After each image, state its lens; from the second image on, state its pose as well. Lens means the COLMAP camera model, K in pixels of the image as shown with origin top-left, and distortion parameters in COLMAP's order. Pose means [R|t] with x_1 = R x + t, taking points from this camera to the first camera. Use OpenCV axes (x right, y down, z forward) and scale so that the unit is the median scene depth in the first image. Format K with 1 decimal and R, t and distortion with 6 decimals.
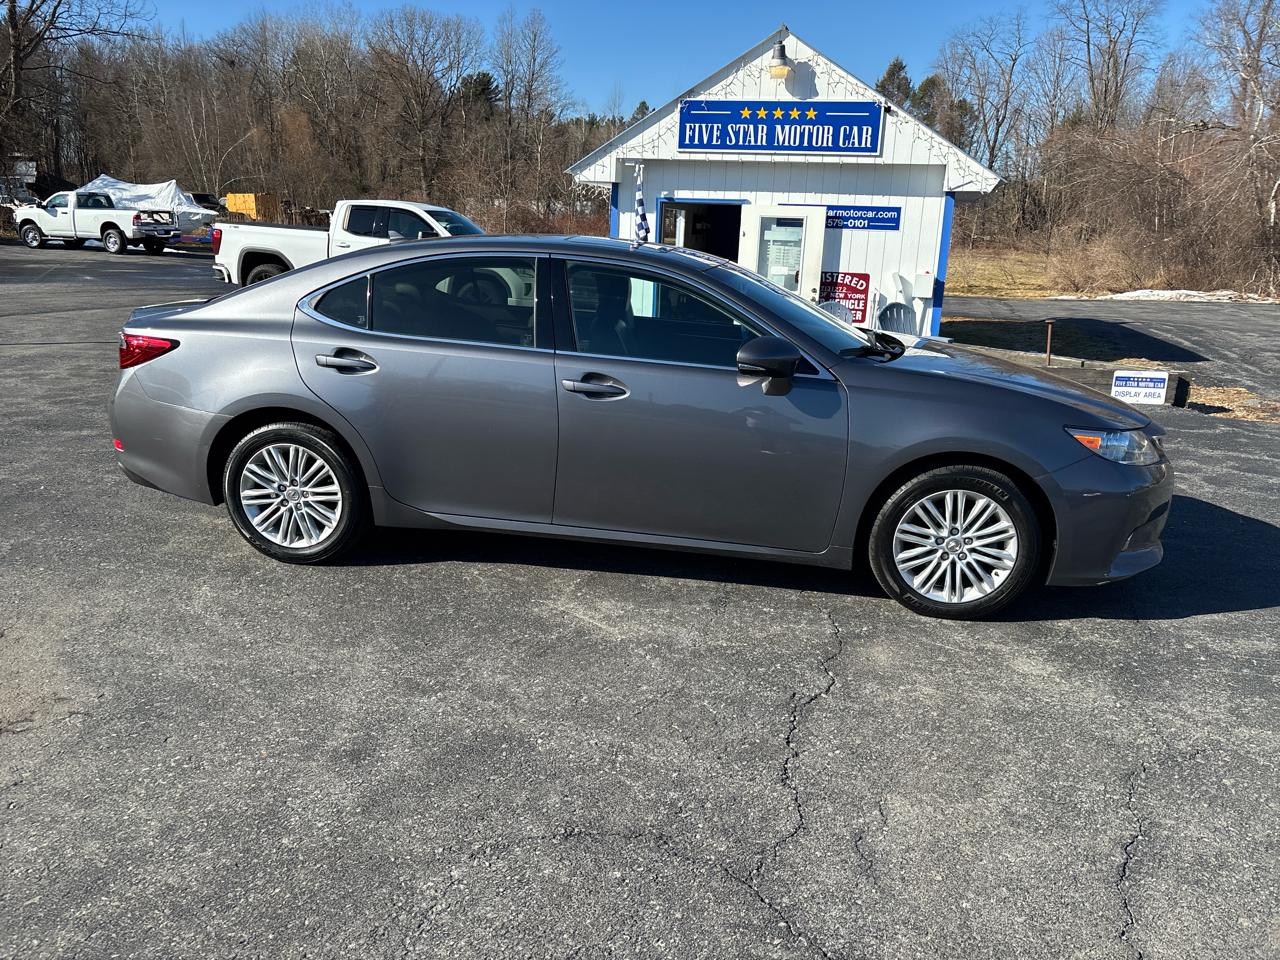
lens RADIAL K [[968.1, 0, 638.8], [0, 968.1, 463.1], [0, 0, 1]] dist [0.046067, -0.041311]
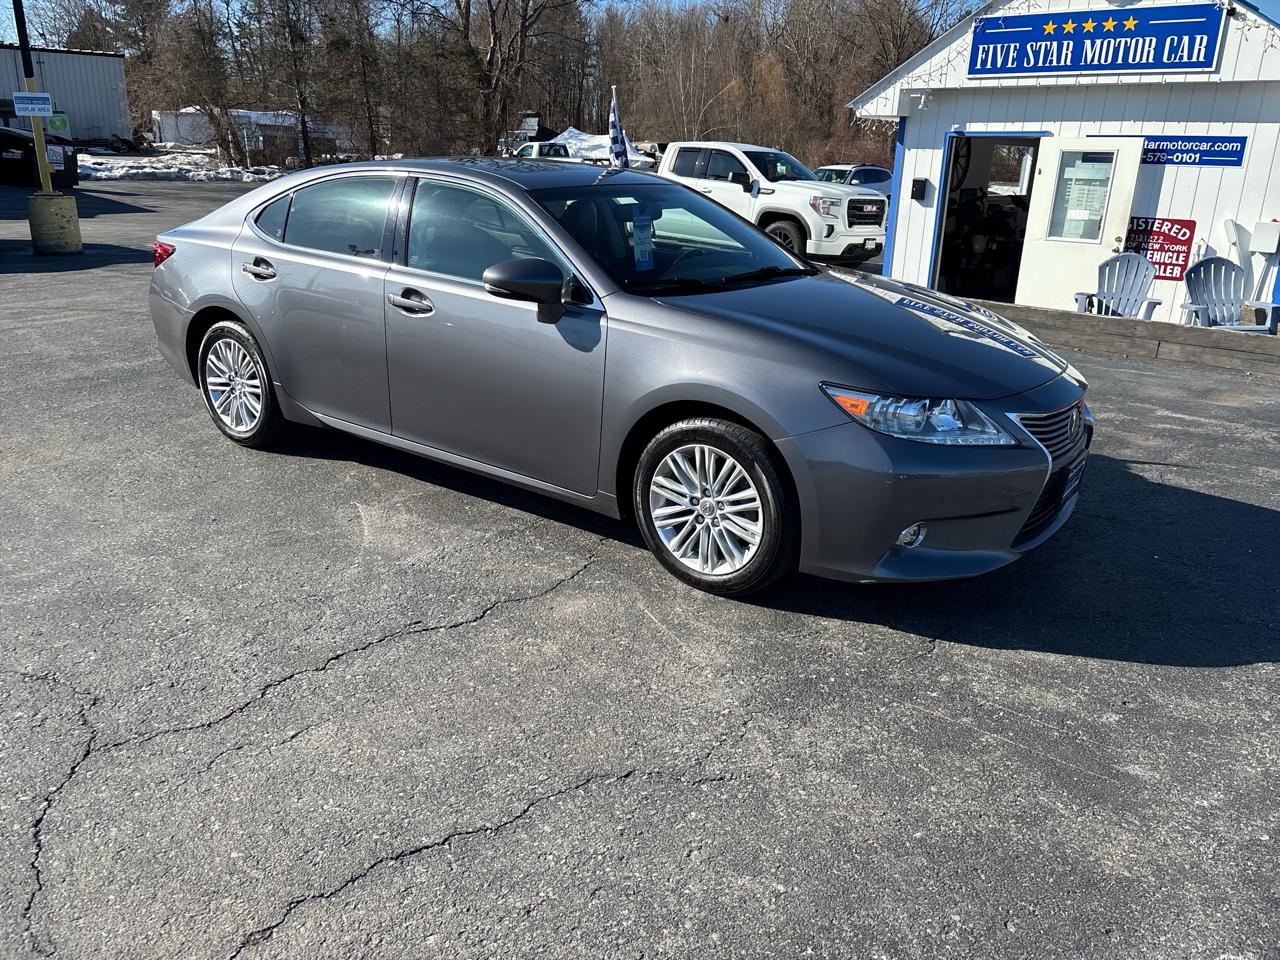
lens RADIAL K [[968.1, 0, 635.3], [0, 968.1, 455.5], [0, 0, 1]] dist [0.046067, -0.041311]
pose [[0.889812, 0.127178, -0.438247, 0.213729], [-0.108820, 0.991810, 0.066874, -0.004746], [0.443163, -0.011815, 0.896363, 0.063175]]
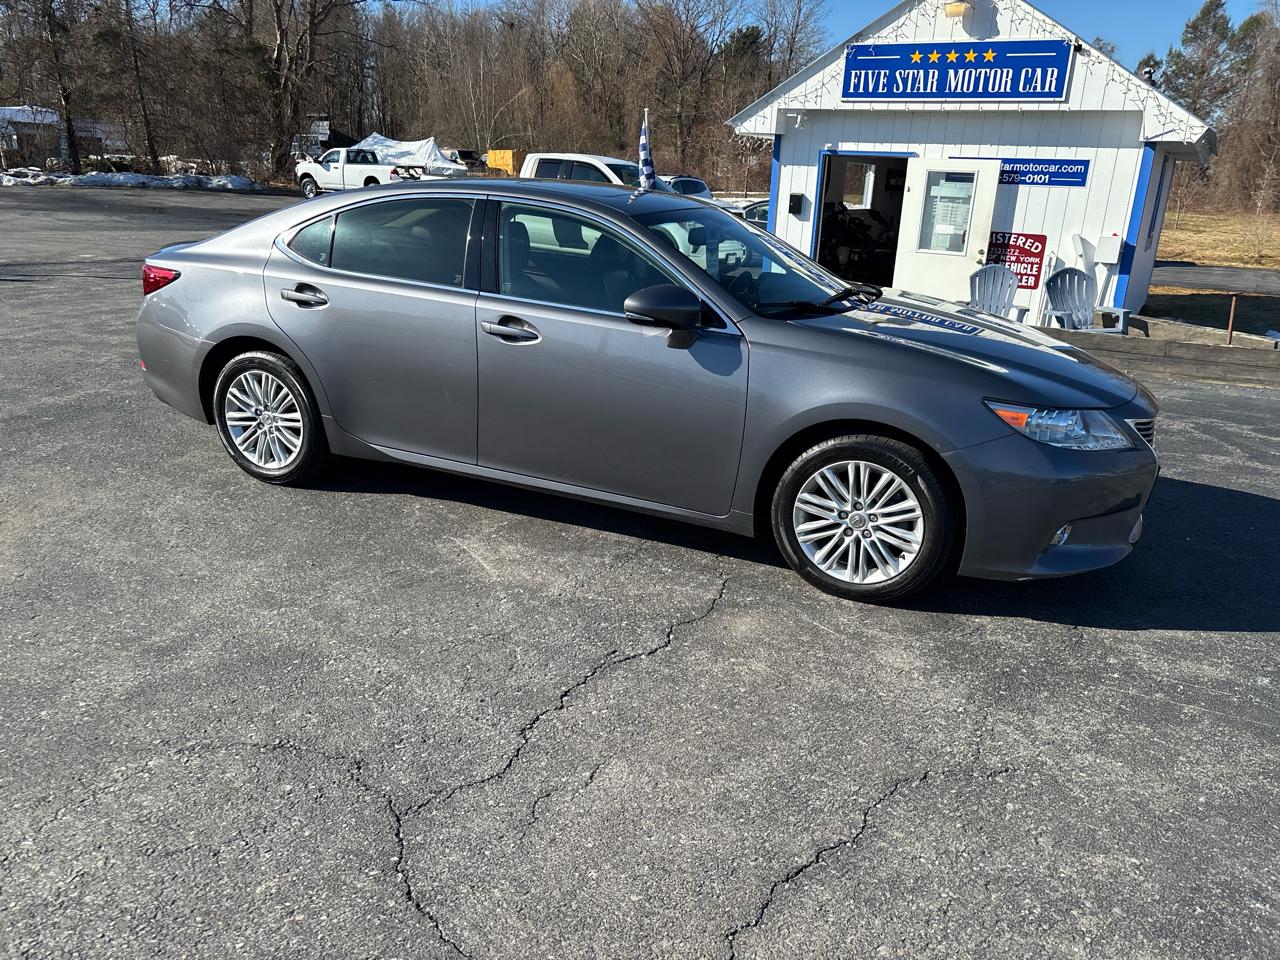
lens RADIAL K [[968.1, 0, 637.9], [0, 968.1, 470.0], [0, 0, 1]] dist [0.046067, -0.041311]
pose [[0.966407, 0.082088, -0.243556, 0.113936], [-0.070808, 0.995987, 0.054731, 0.000169], [0.247071, -0.035647, 0.968341, 0.019663]]
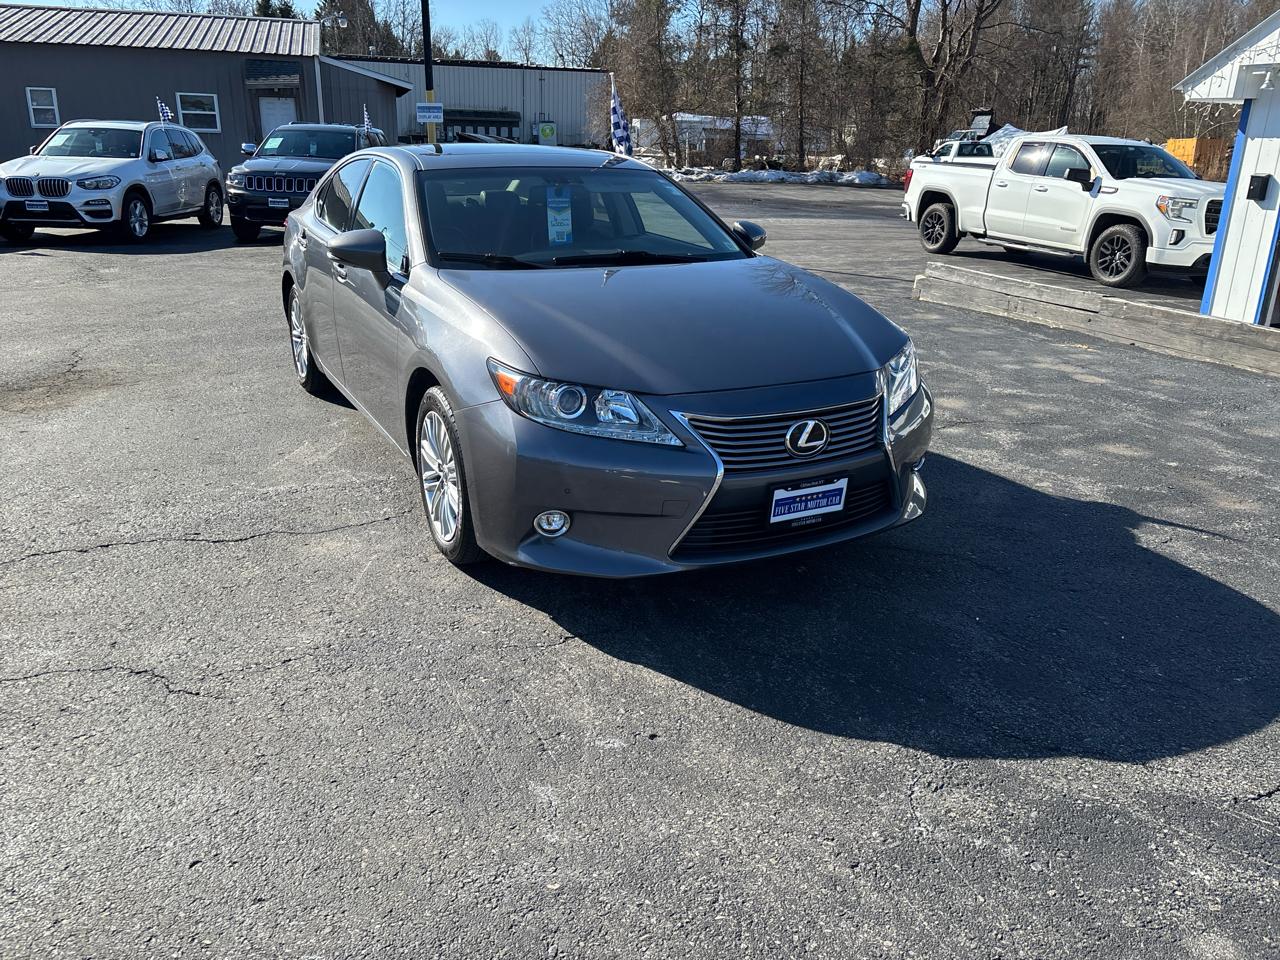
lens RADIAL K [[968.1, 0, 635.5], [0, 968.1, 456.2], [0, 0, 1]] dist [0.046067, -0.041311]
pose [[0.596407, 0.226729, -0.769995, 0.373666], [-0.196590, 0.971322, 0.133741, -0.029678], [0.778236, 0.071609, 0.623876, 0.190642]]
